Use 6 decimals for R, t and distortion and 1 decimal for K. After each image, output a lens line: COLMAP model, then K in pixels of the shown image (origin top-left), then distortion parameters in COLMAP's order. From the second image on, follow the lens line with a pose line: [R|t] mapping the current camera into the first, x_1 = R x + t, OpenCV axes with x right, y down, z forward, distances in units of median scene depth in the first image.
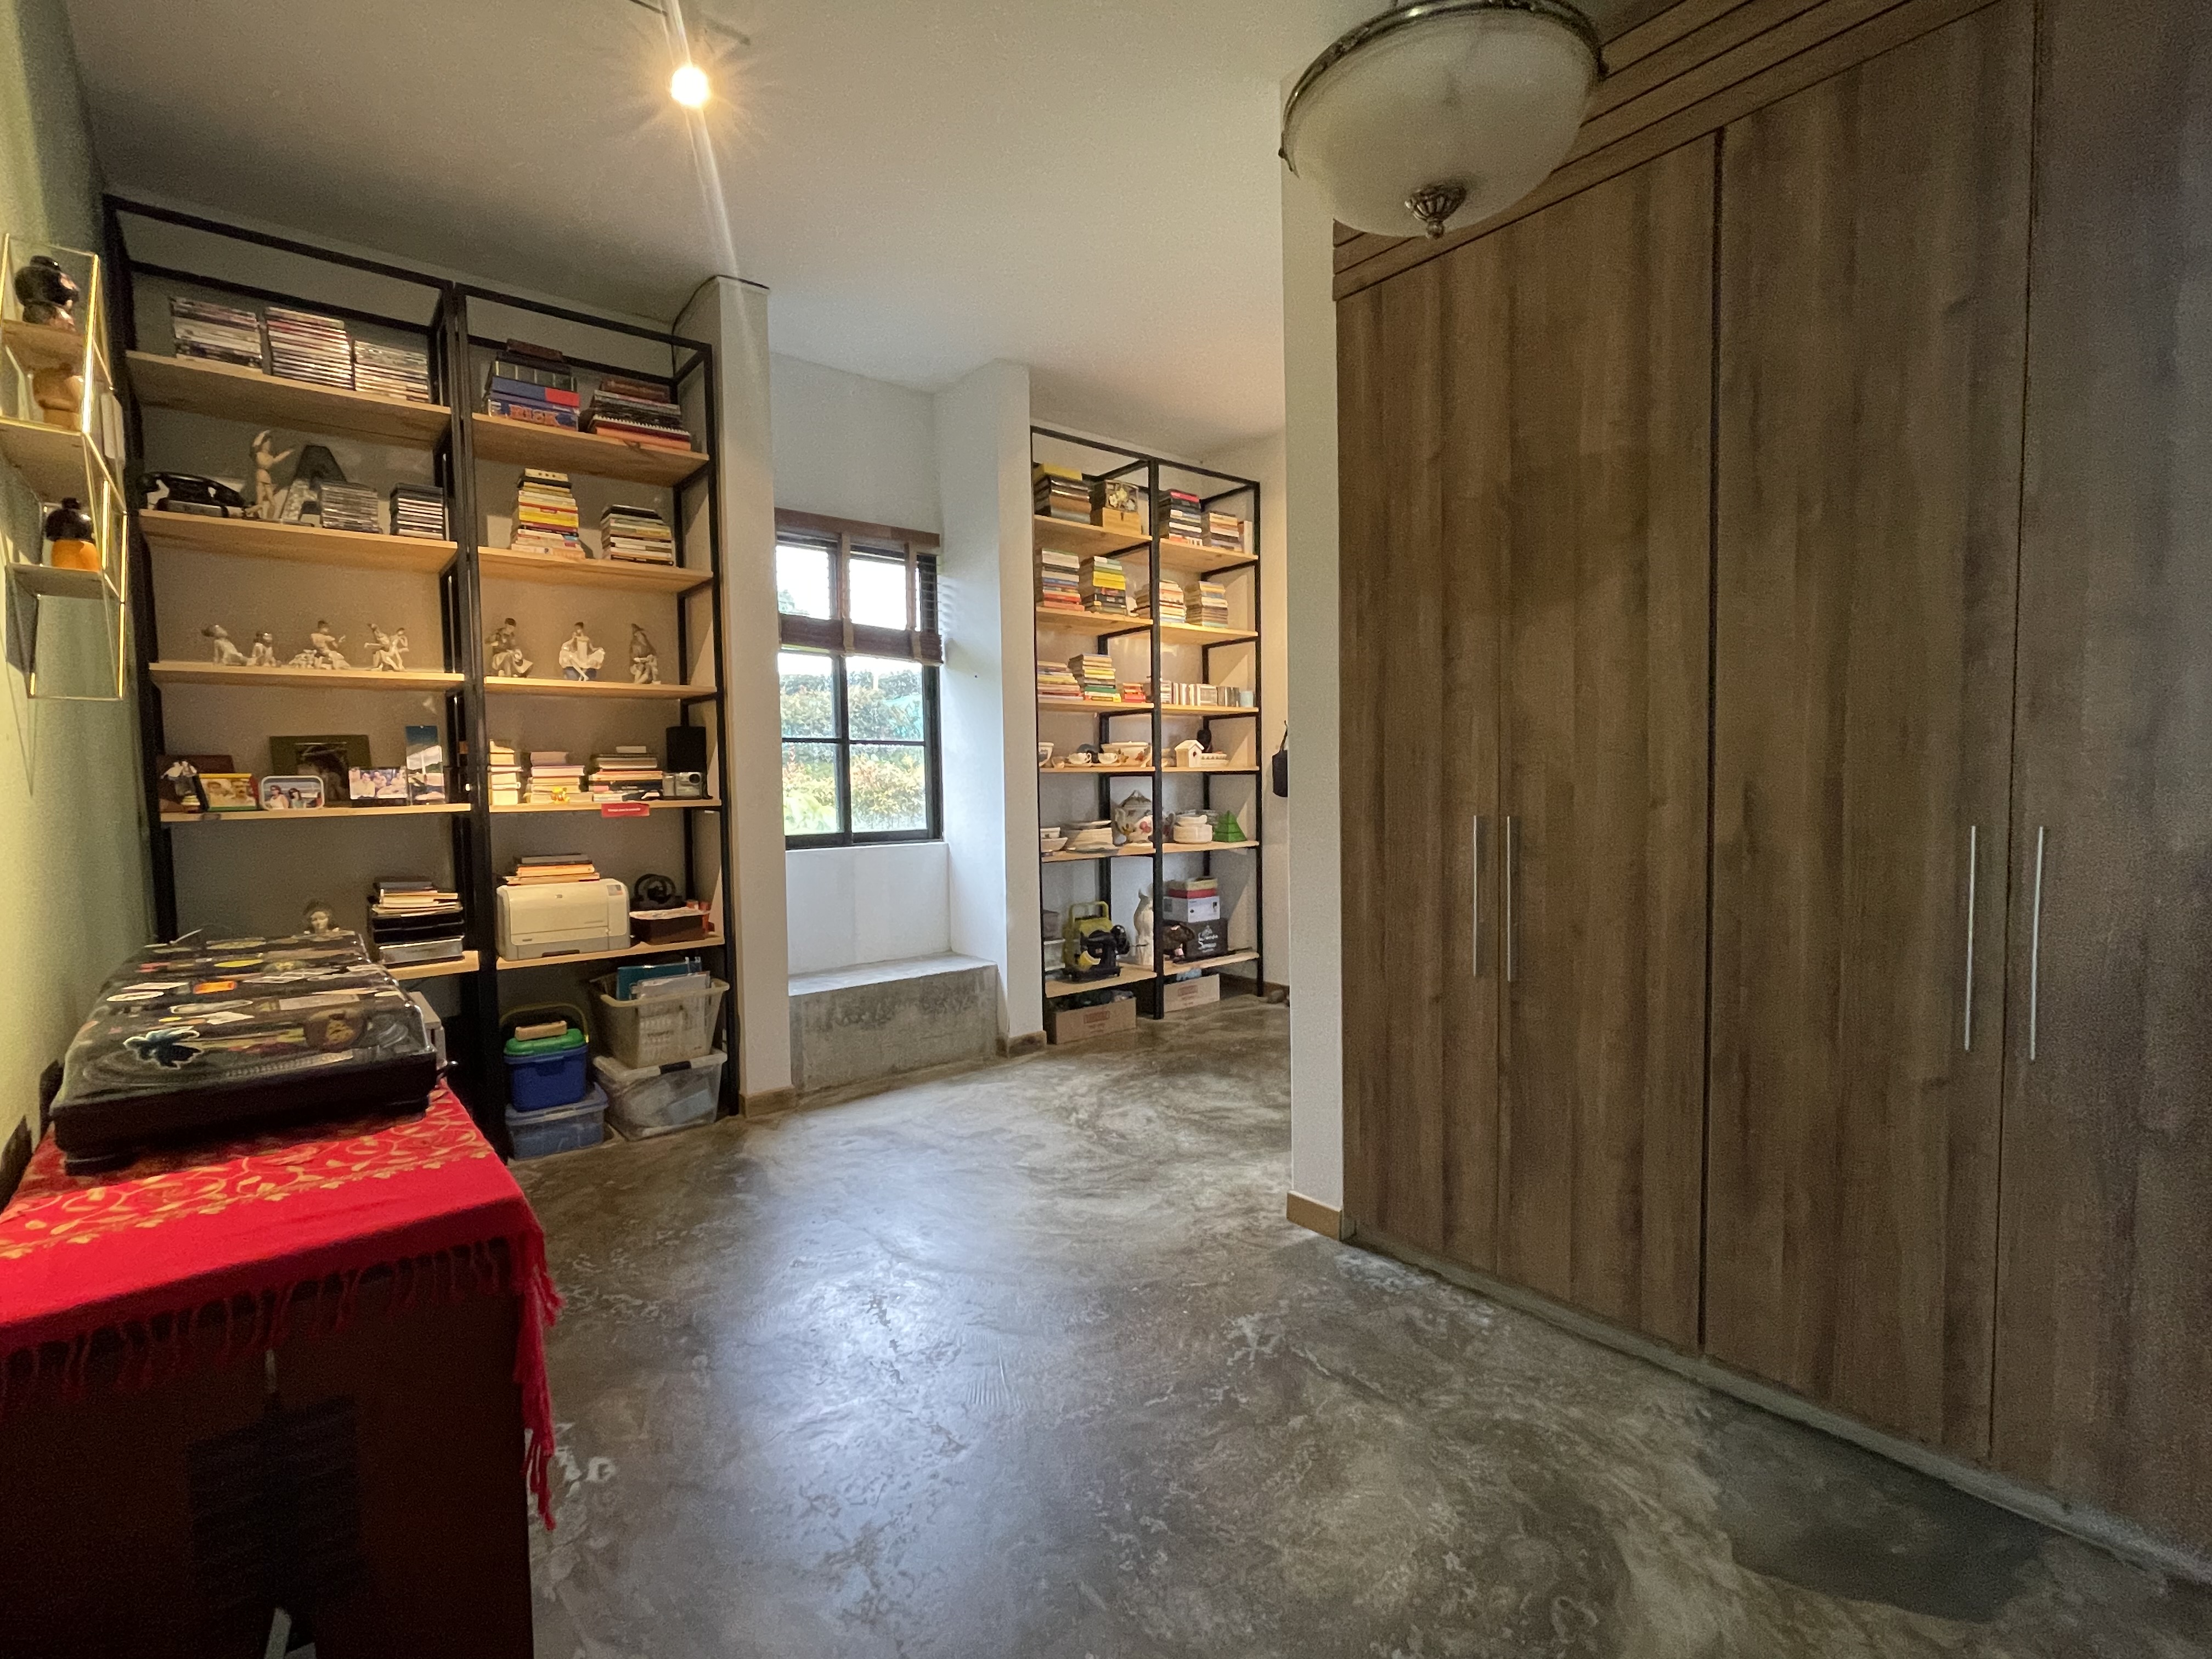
lens RADIAL K [[1087.2, 0, 1096.5], [0, 1087.2, 835.3], [0, 0, 1]] dist [0.015412, 0.000514]
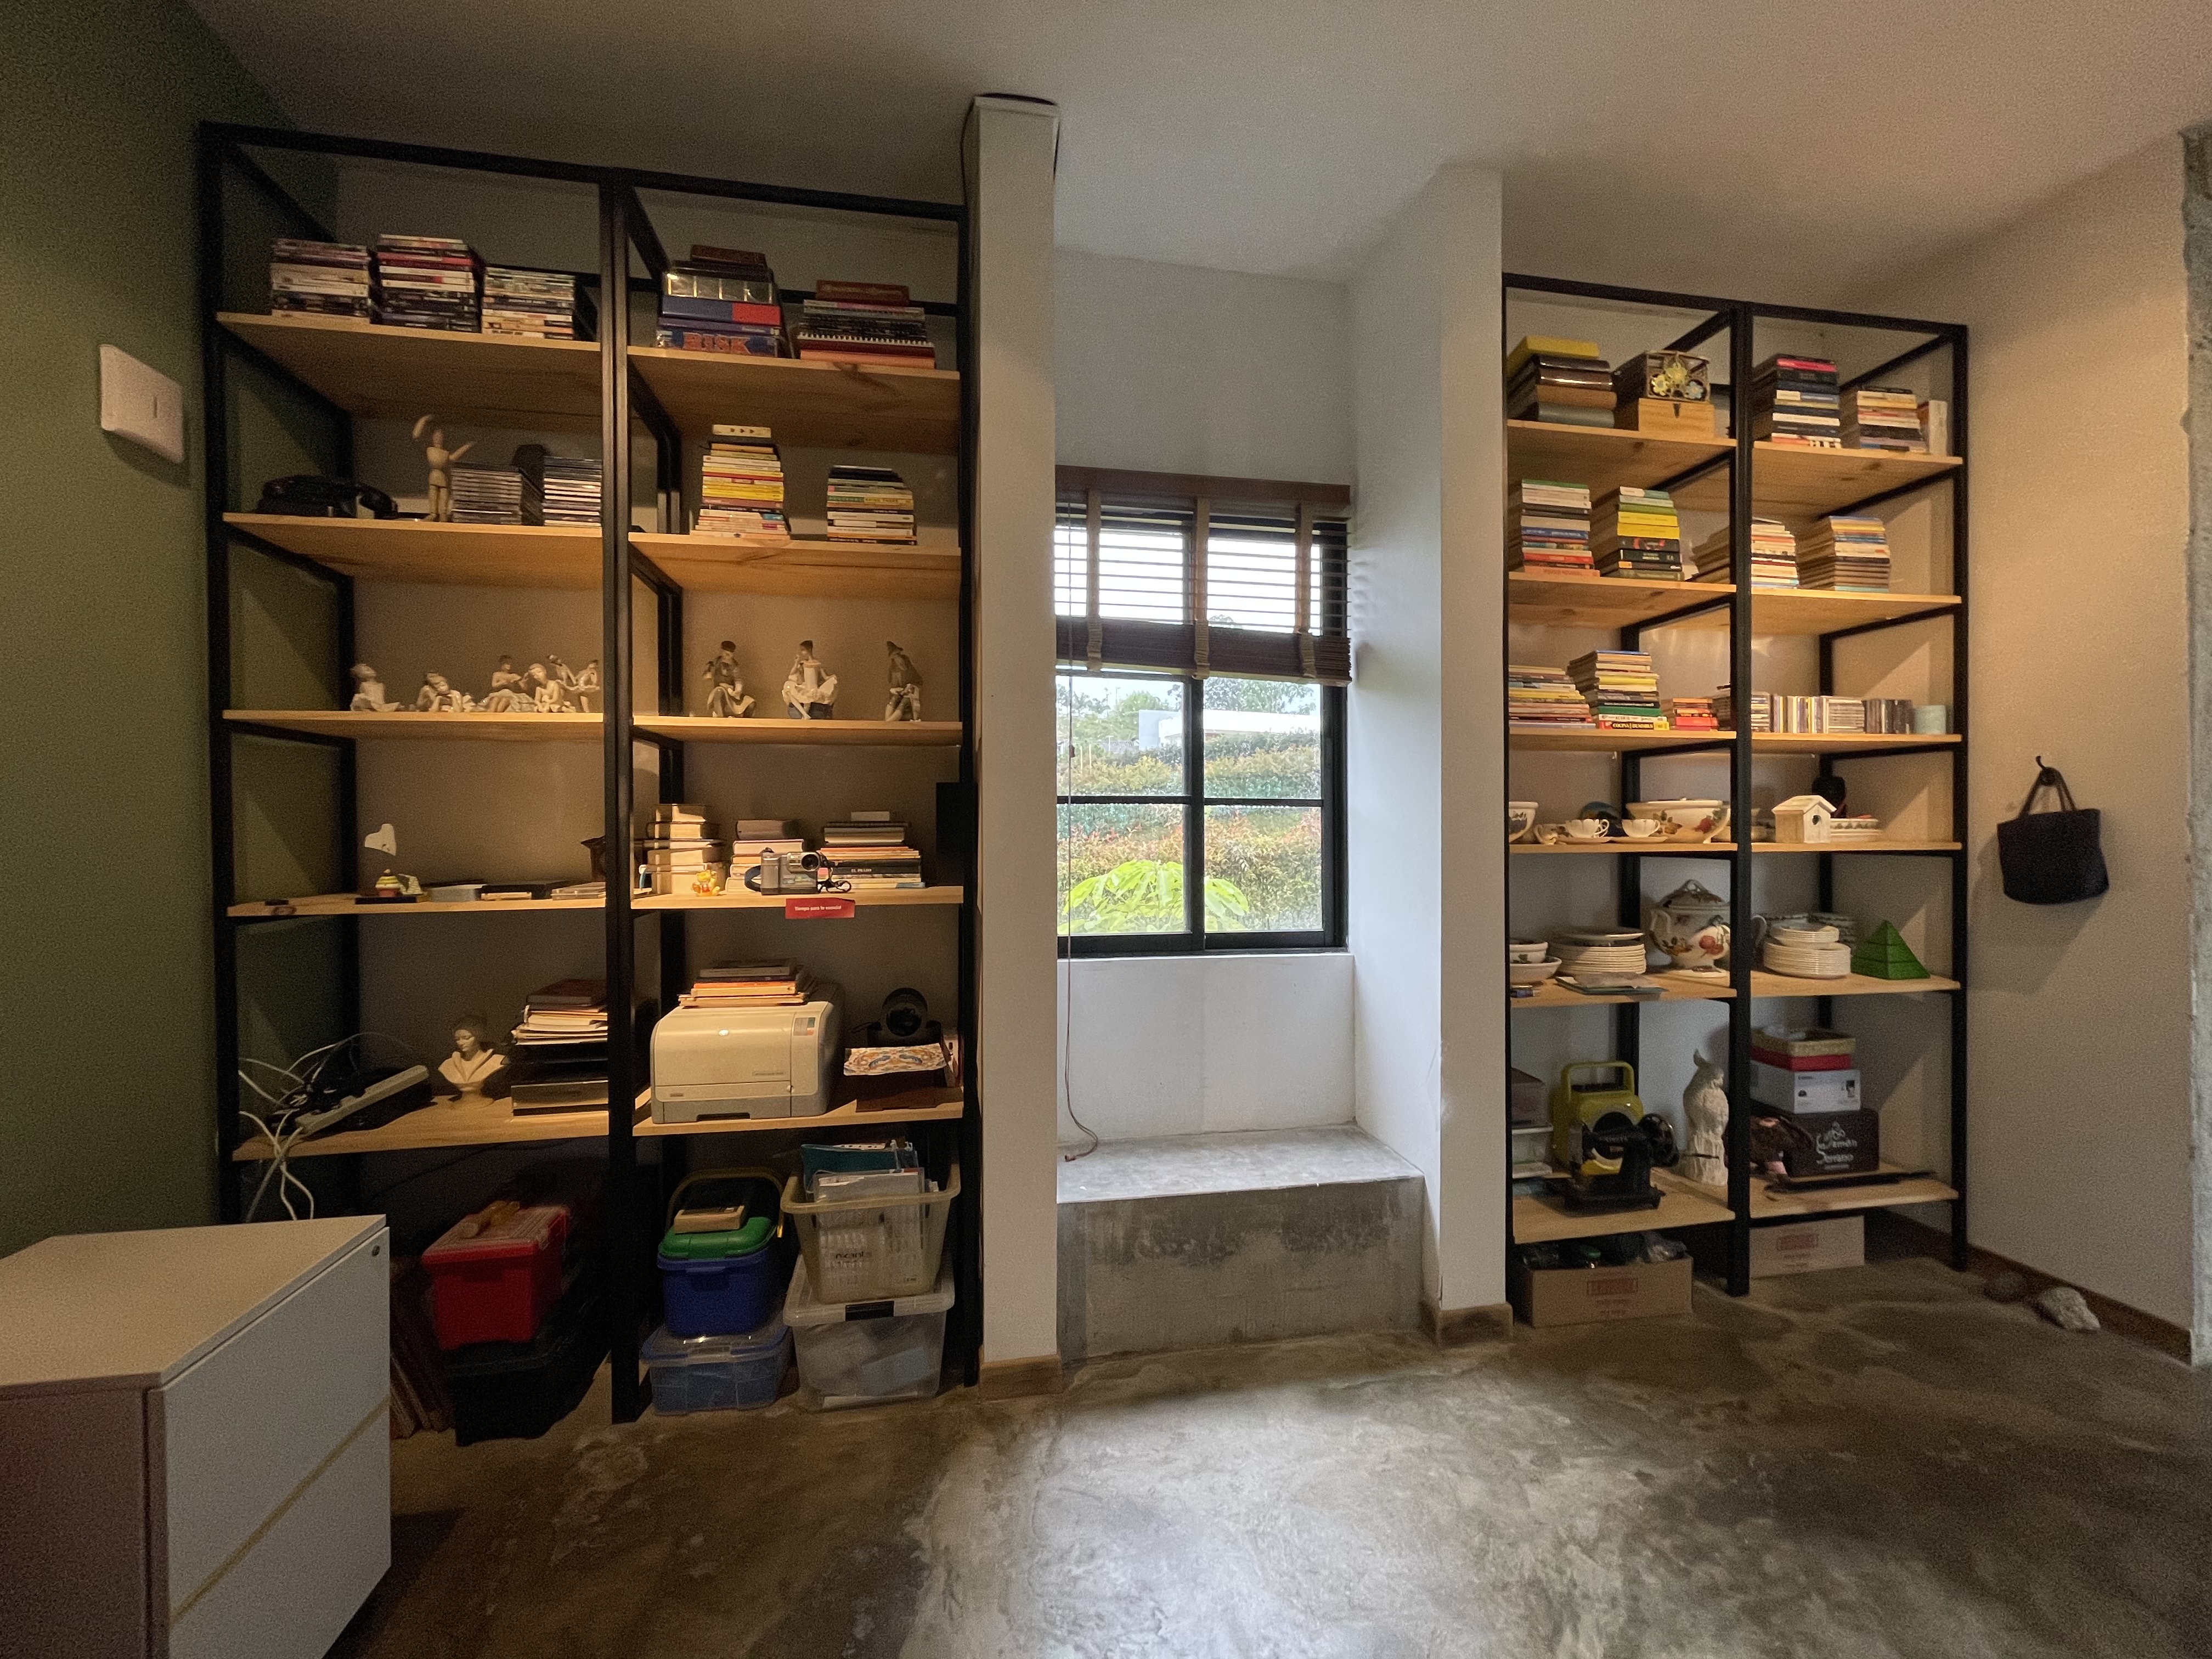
lens RADIAL K [[886.2, 0, 1104.1], [0, 886.2, 826.9], [0, 0, 1]] dist [-0.000459, 0.000511]
pose [[0.876682, 0.015553, -0.480820, -0.014093], [-0.035338, 0.998859, -0.032123, -0.047992], [0.479772, 0.045153, 0.876231, 0.466655]]
